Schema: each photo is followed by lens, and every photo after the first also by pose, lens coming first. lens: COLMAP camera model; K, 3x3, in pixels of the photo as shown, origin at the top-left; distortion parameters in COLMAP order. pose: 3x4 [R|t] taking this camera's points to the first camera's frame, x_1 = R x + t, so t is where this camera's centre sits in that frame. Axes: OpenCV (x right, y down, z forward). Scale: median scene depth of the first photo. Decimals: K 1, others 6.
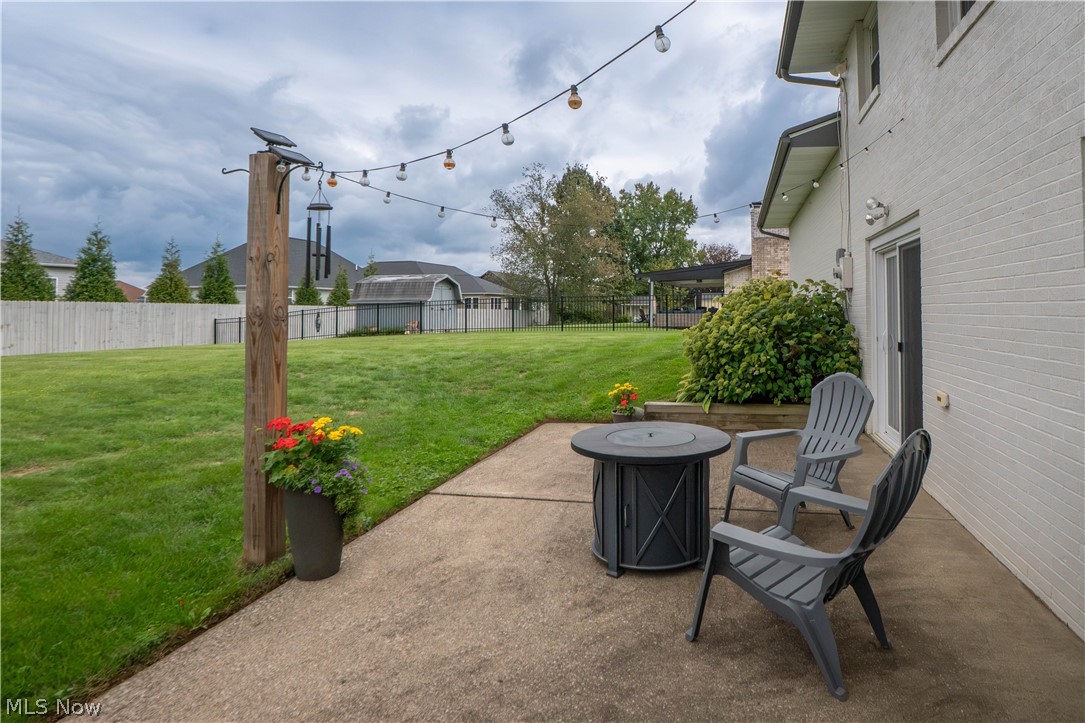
lens RADIAL K [[496.5, 0, 581.7], [0, 496.5, 297.1], [0, 0, 1]] dist [-0.029395, 0.003934]
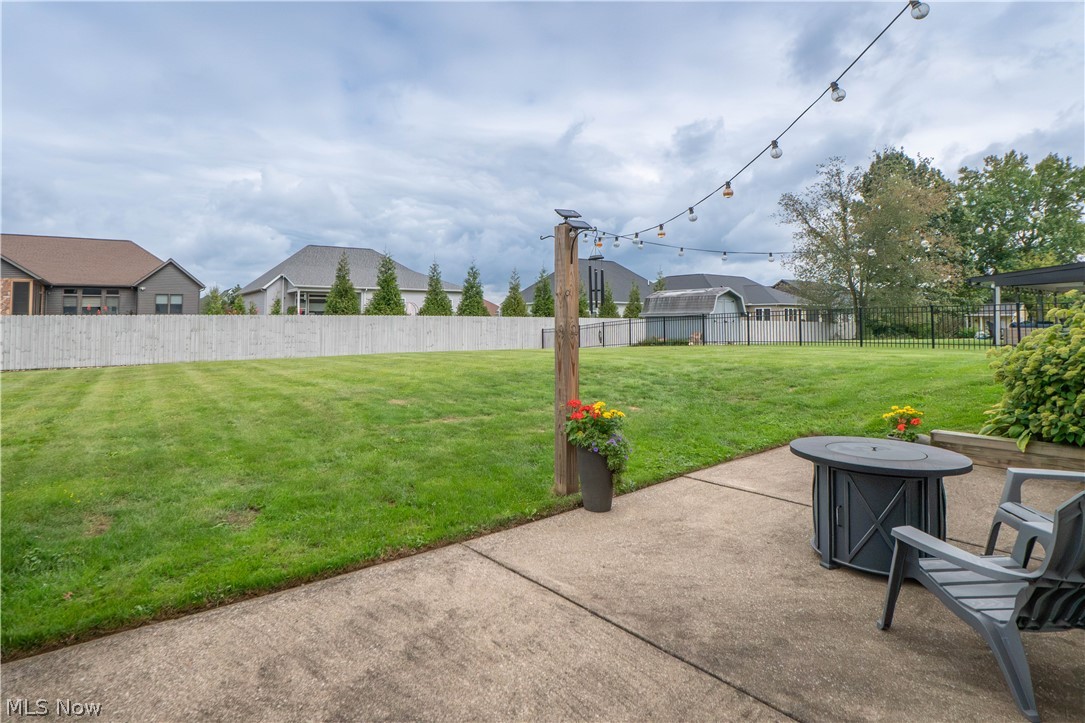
lens RADIAL K [[489.1, 0, 539.4], [0, 489.1, 317.0], [0, 0, 1]] dist [-0.030191, 0.000120]
pose [[0.795800, -0.003819, -0.605547, 0.073864], [0.013864, 0.999833, 0.011914, -0.008665], [0.605400, -0.017876, 0.795720, -0.089787]]
